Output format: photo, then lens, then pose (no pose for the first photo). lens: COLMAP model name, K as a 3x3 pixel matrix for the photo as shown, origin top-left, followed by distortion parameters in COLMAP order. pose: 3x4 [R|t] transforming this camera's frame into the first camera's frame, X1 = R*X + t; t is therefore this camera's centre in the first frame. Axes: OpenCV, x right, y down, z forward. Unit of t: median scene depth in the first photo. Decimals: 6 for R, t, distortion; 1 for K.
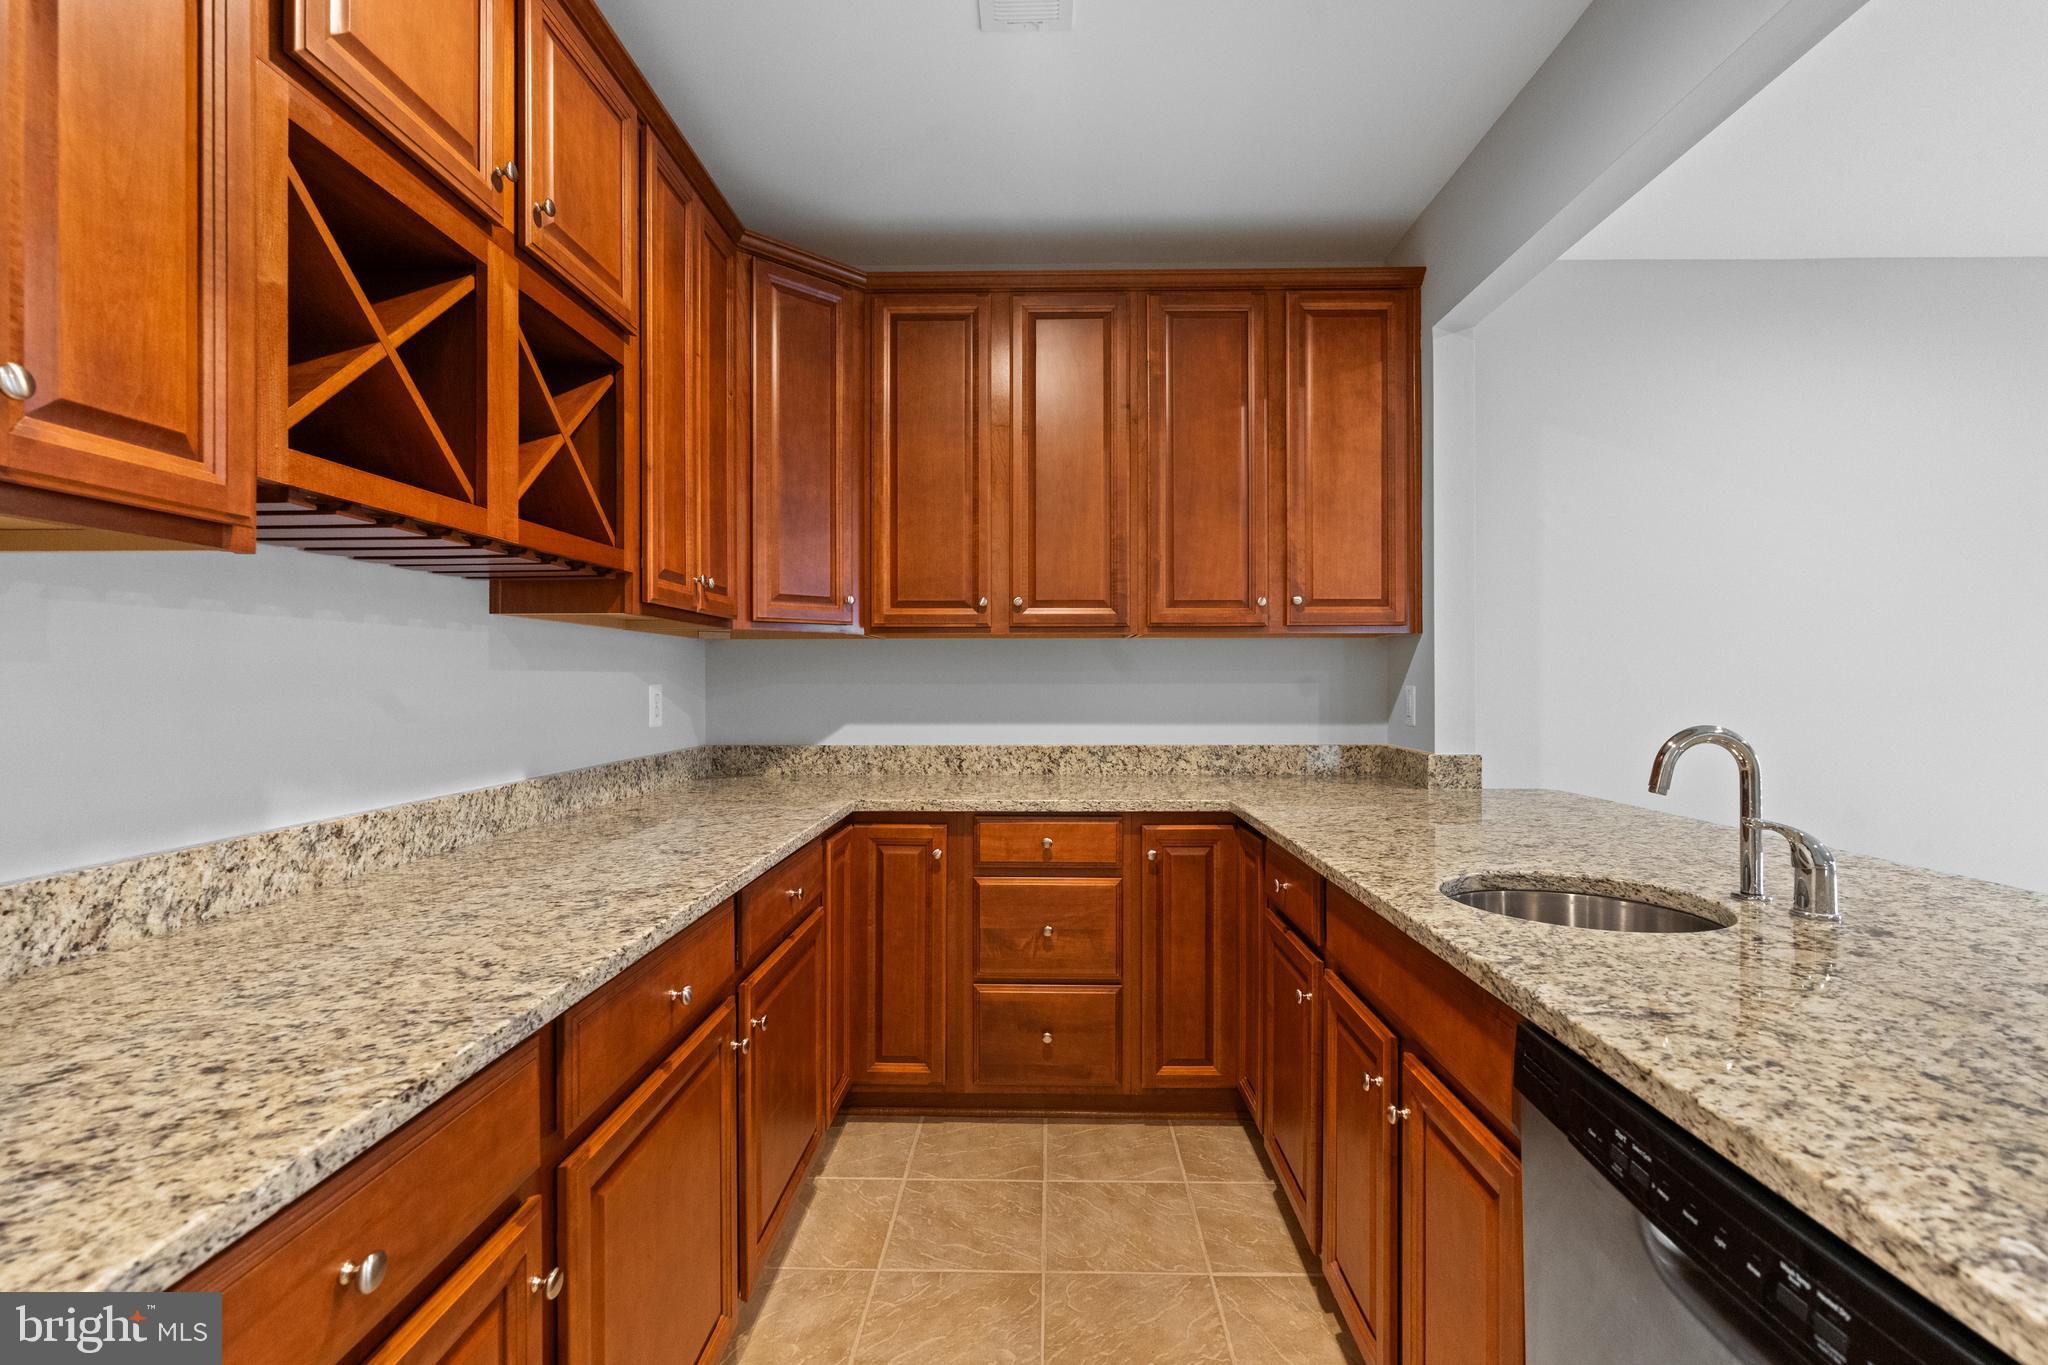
lens RADIAL K [[915.8, 0, 1028.5], [0, 915.8, 679.6], [0, 0, 1]] dist [-0.006804, 0.000476]
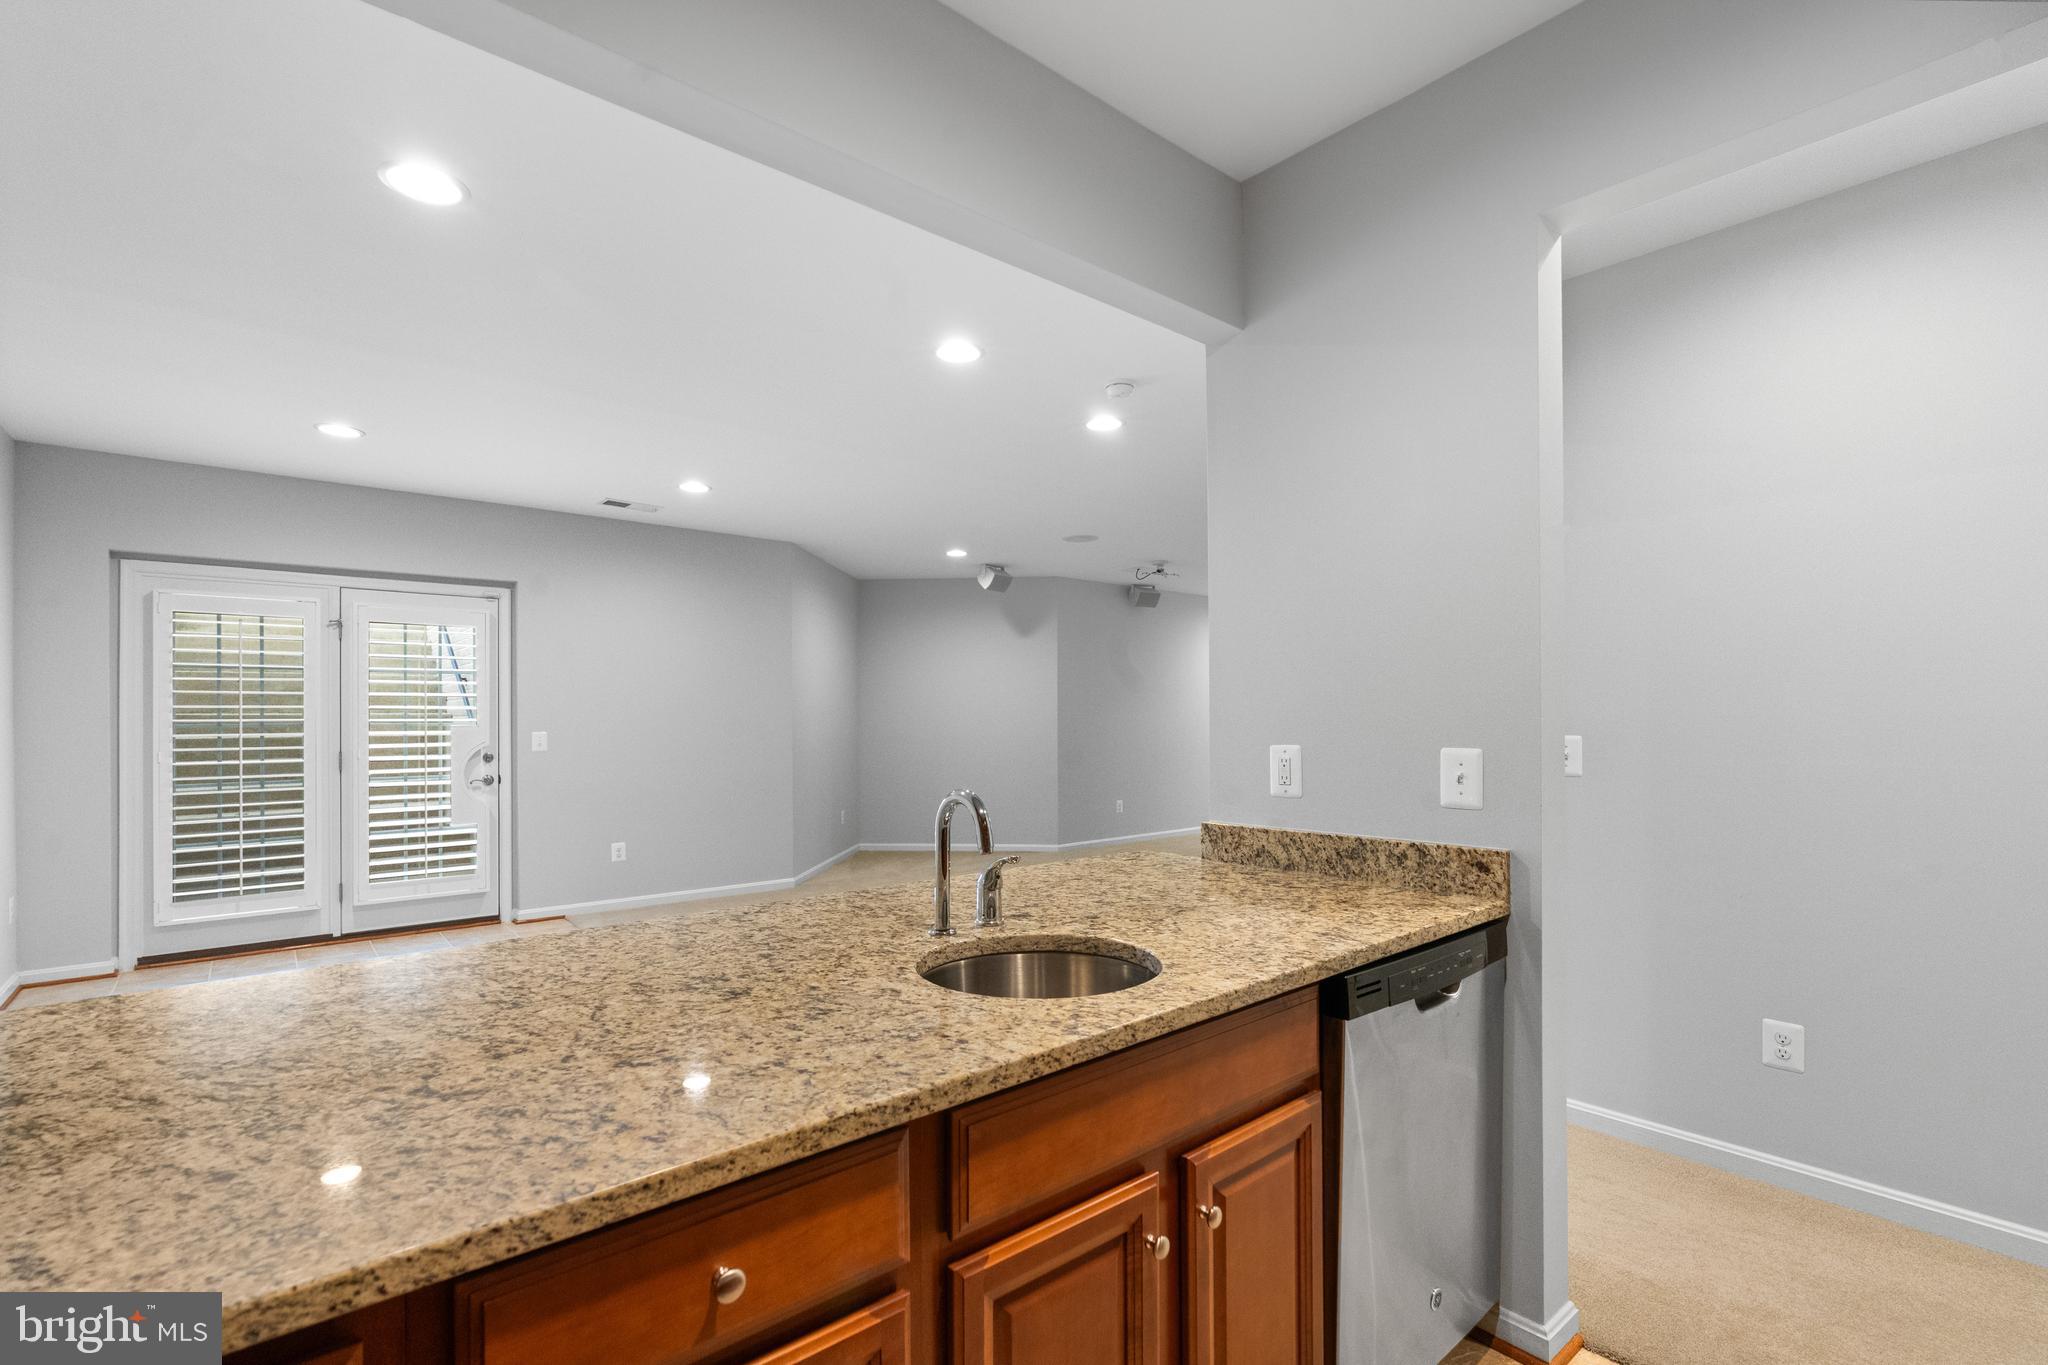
lens RADIAL K [[935.3, 0, 1027.1], [0, 935.3, 710.0], [0, 0, 1]] dist [0.010820, 0.000391]
pose [[-0.665134, 0.012712, 0.746616, -0.107933], [0.006351, 0.999915, -0.011367, -0.020042], [-0.746697, -0.002819, -0.665158, 0.976616]]
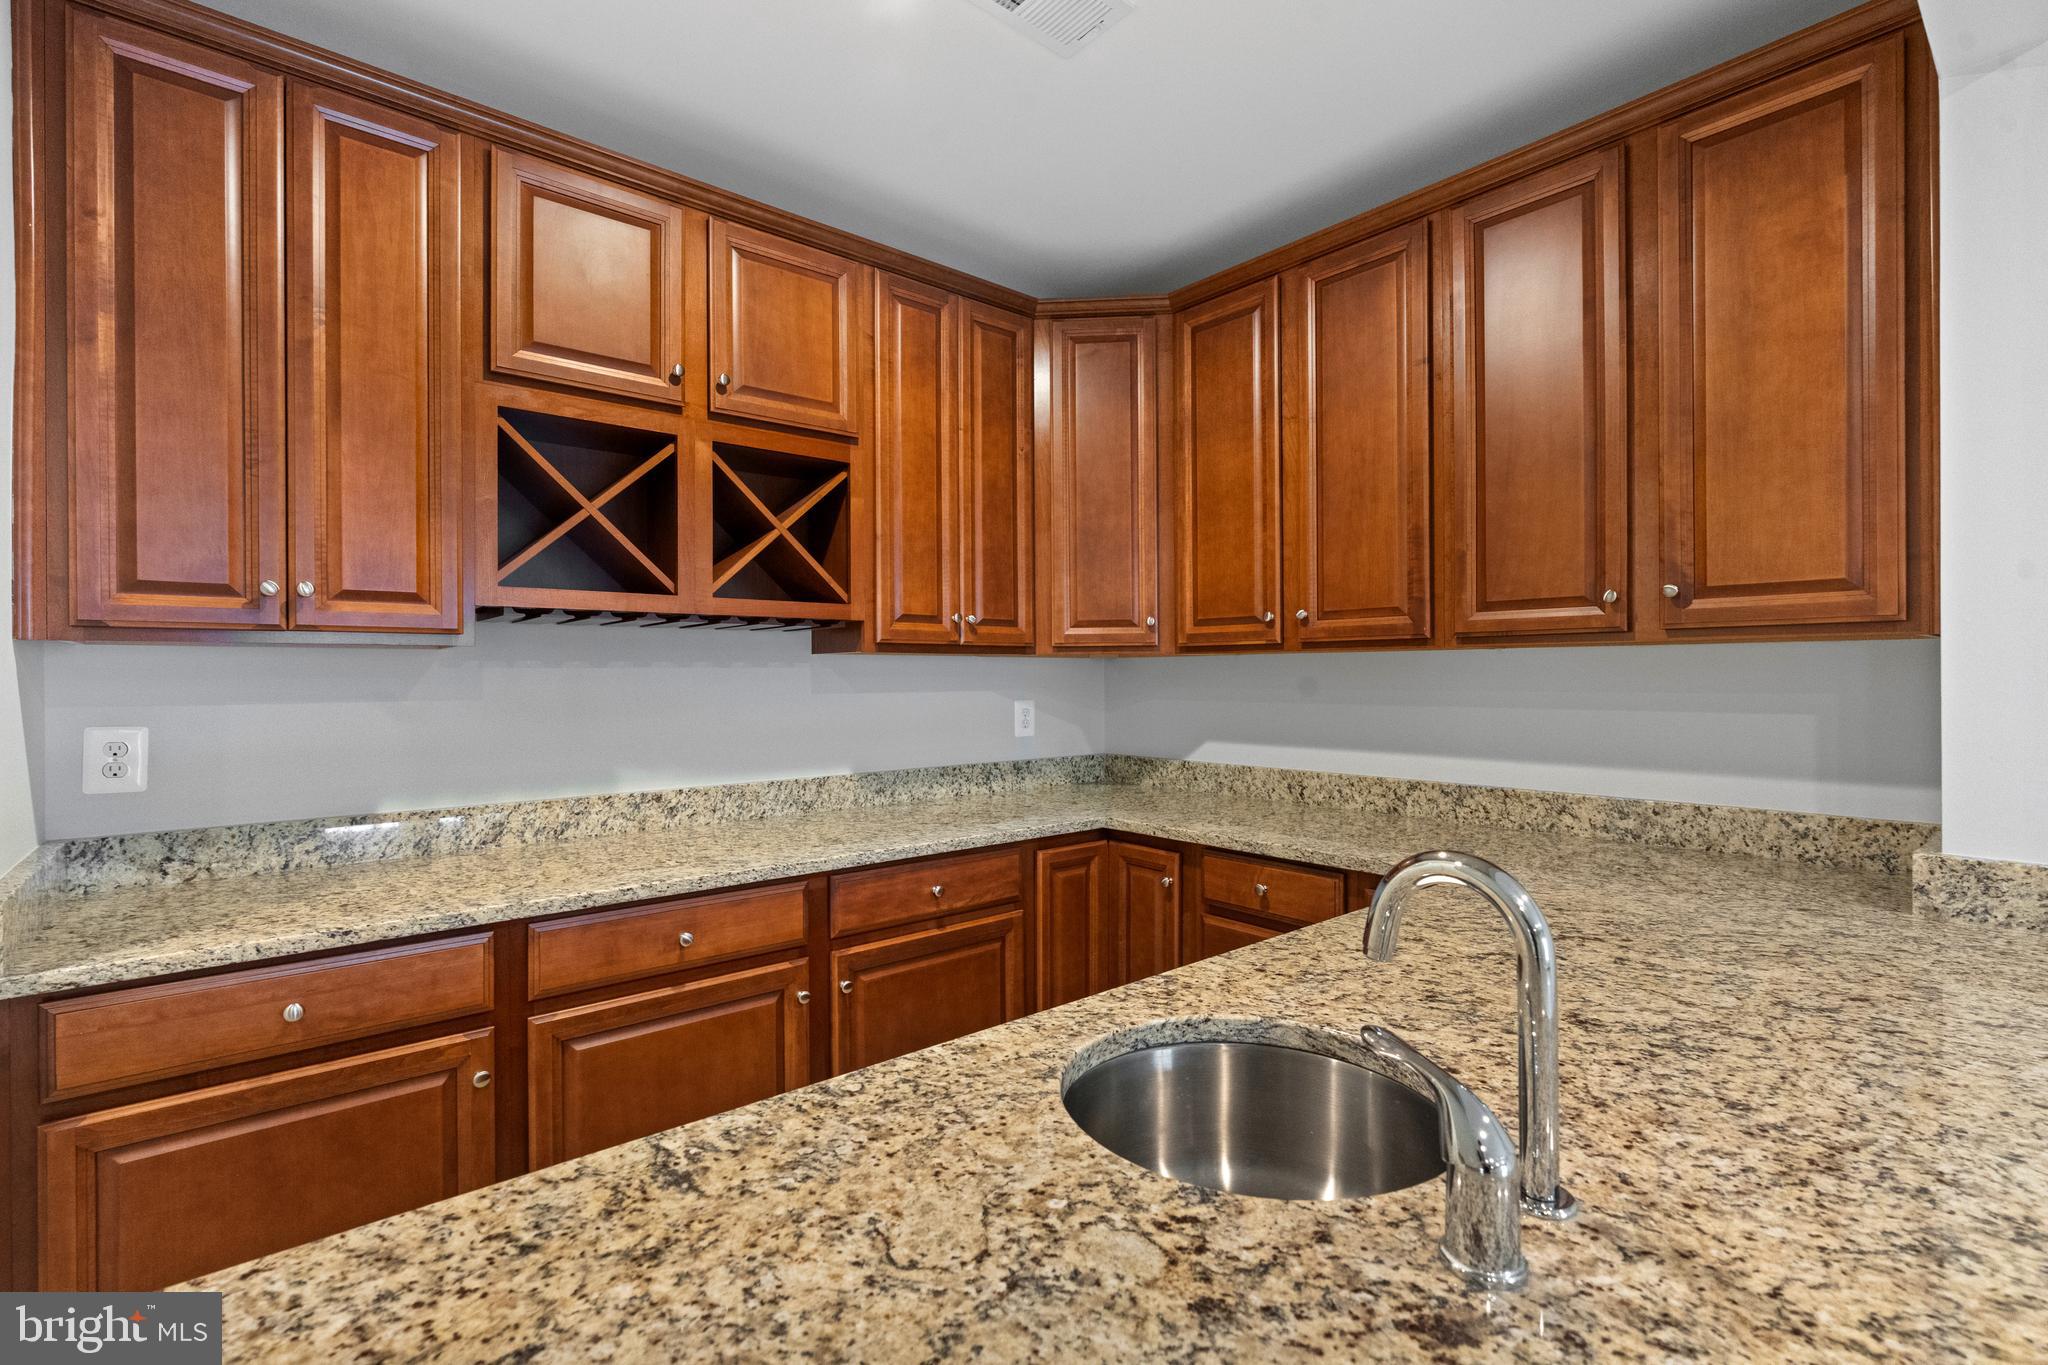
lens RADIAL K [[915.8, 0, 1028.5], [0, 915.8, 679.6], [0, 0, 1]] dist [-0.006804, 0.000476]
pose [[0.663933, 0.001571, -0.747790, 0.556934], [0.002958, 0.999984, 0.004728, -0.031574], [0.747786, -0.005351, 0.663918, 0.253727]]
